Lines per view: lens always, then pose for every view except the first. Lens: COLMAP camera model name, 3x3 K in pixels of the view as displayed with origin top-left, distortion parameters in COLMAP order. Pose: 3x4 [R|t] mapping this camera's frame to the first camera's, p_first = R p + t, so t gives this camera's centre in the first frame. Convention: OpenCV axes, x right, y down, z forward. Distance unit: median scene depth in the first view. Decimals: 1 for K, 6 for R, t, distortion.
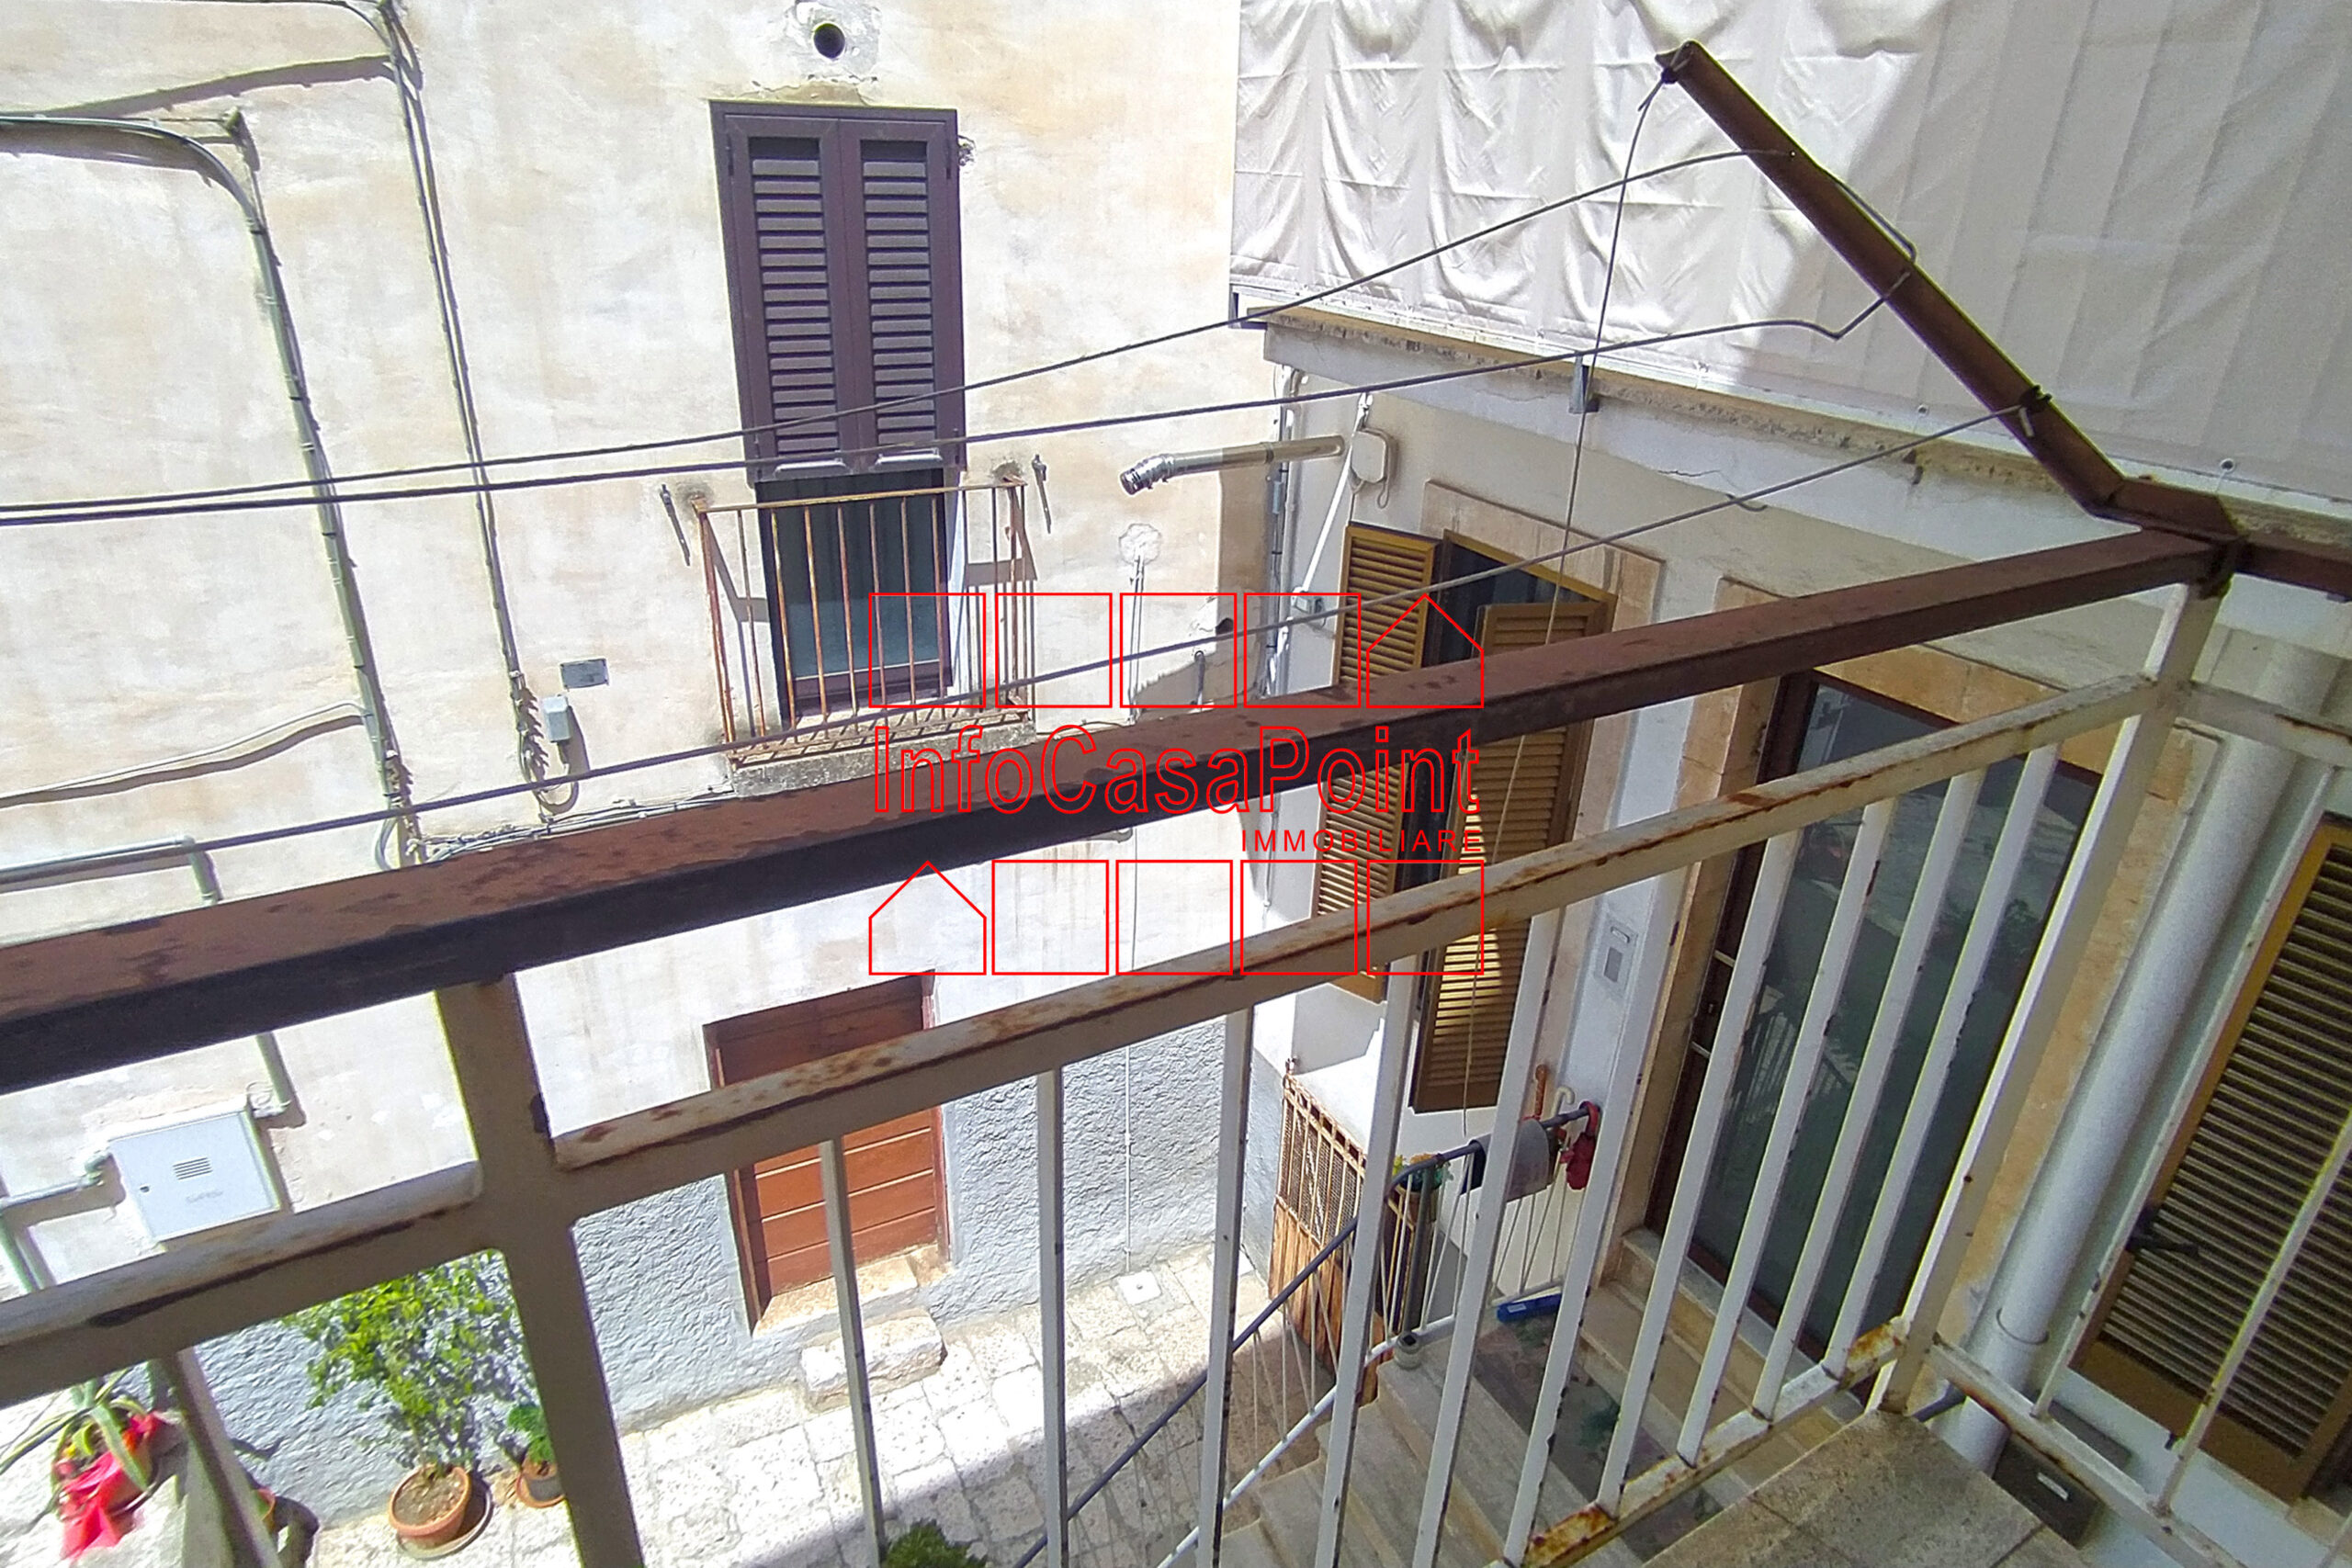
lens RADIAL K [[1350.4, 0, 1194.4], [0, 1350.4, 774.9], [0, 0, 1]] dist [-0.056051, 0.046777]
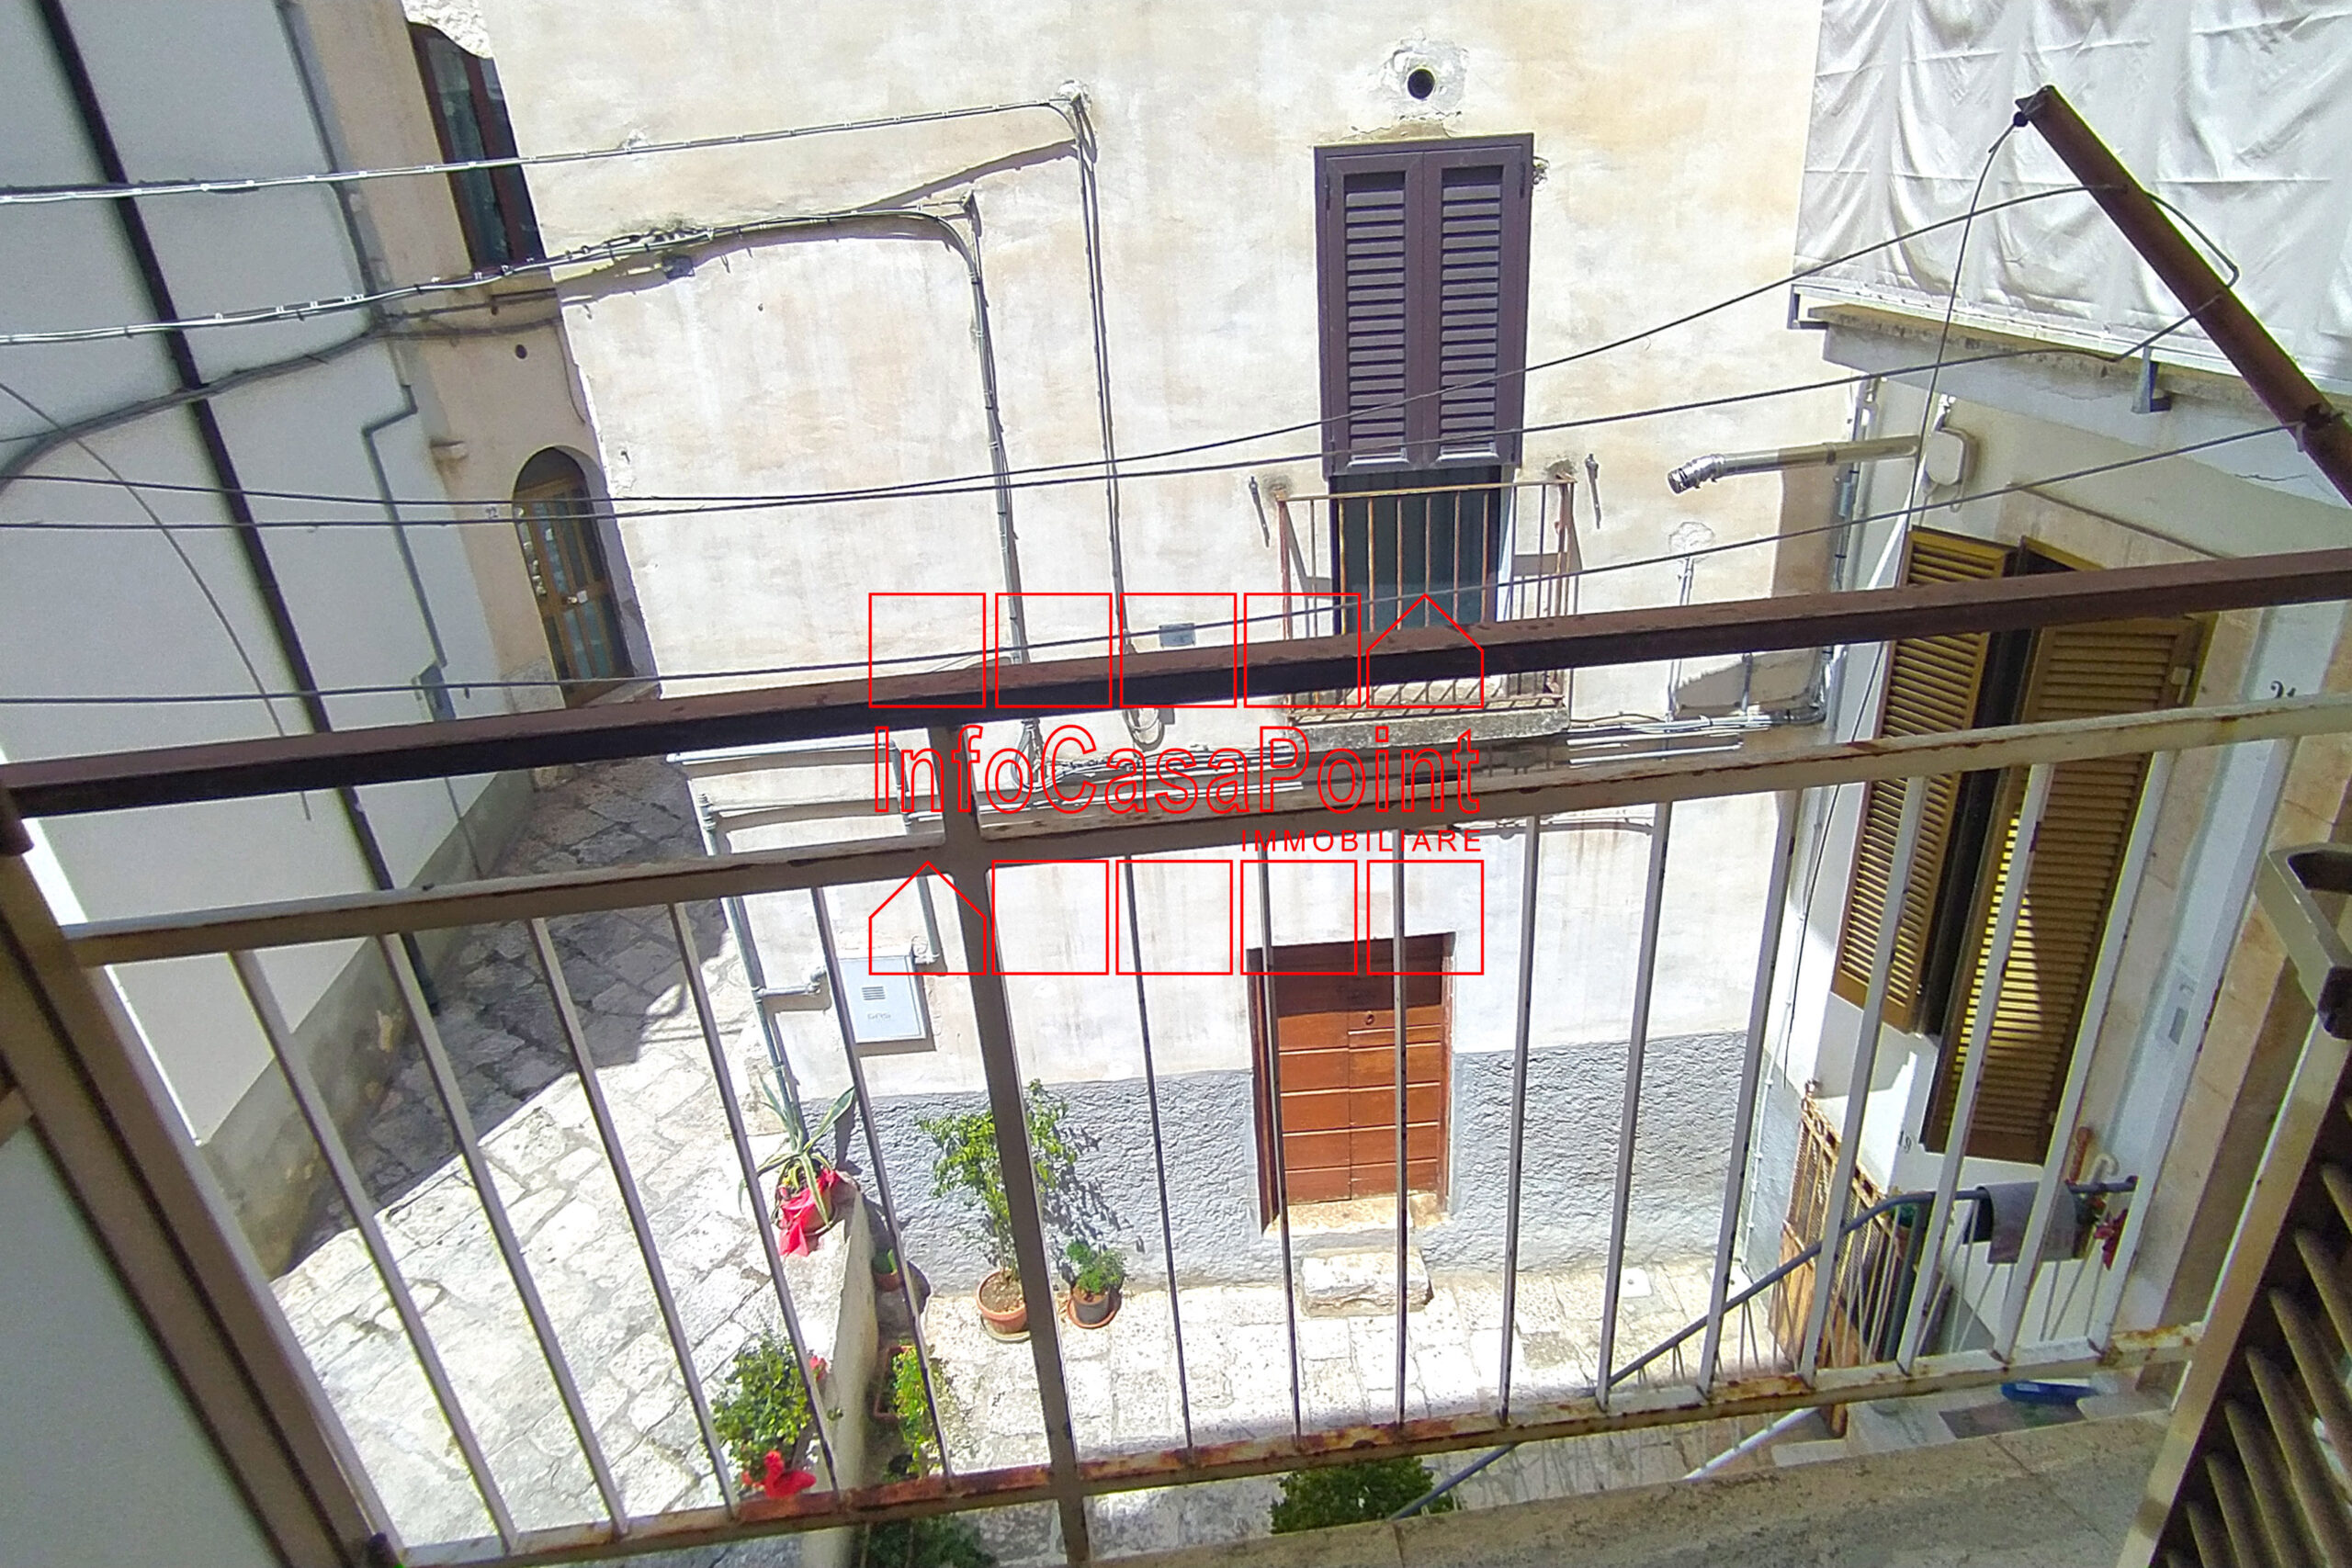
lens RADIAL K [[1350.4, 0, 1194.4], [0, 1350.4, 774.9], [0, 0, 1]] dist [-0.056051, 0.046777]
pose [[0.901581, 0.099849, -0.420930, 0.076333], [-0.097579, 0.994862, 0.026990, 0.014592], [0.421462, 0.016741, 0.906692, -0.080864]]
